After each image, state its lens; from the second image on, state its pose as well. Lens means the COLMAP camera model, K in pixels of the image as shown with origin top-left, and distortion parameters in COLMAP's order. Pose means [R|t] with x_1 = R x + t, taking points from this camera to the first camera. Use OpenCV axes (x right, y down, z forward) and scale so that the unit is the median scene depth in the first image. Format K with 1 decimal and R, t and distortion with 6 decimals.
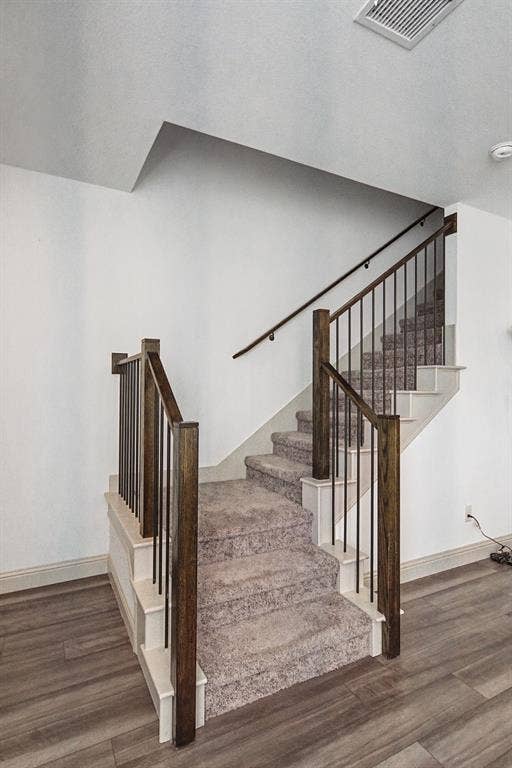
lens RADIAL K [[400.8, 0, 256.0], [0, 400.8, 384.0], [0, 0, 1]] dist [0.002320, 0.000116]
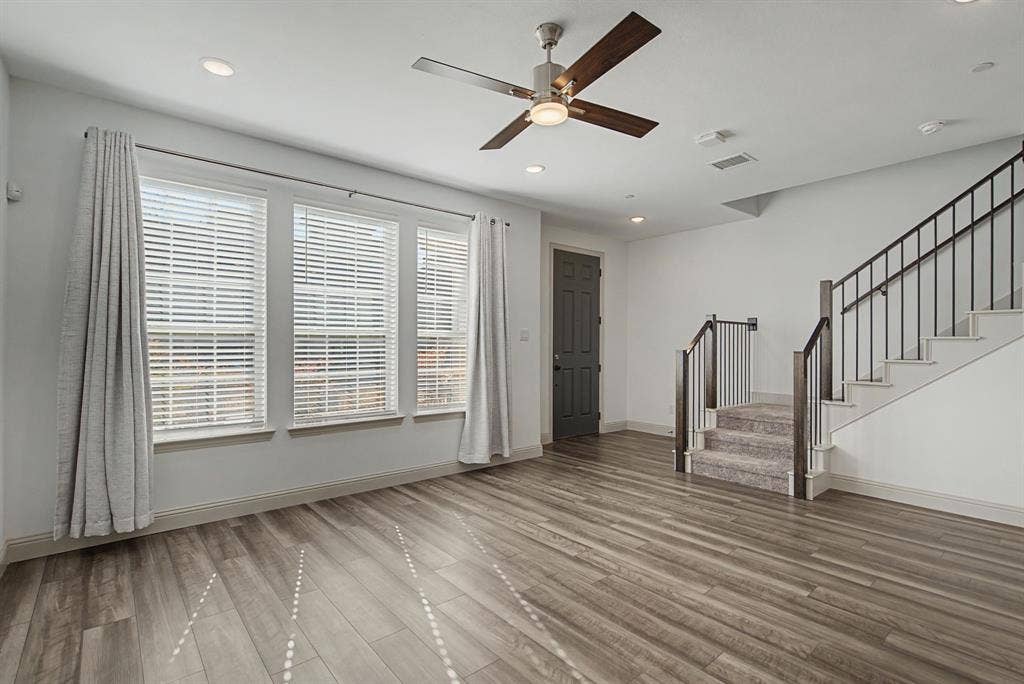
lens RADIAL K [[482.7, 0, 512.0], [0, 482.7, 342.0], [0, 0, 1]] dist [0.000440, 0.000141]
pose [[0.220236, -0.009946, -0.975396, 2.176254], [0.011620, 0.999904, -0.007572, 0.038655], [0.975377, -0.009666, 0.220330, -0.626495]]
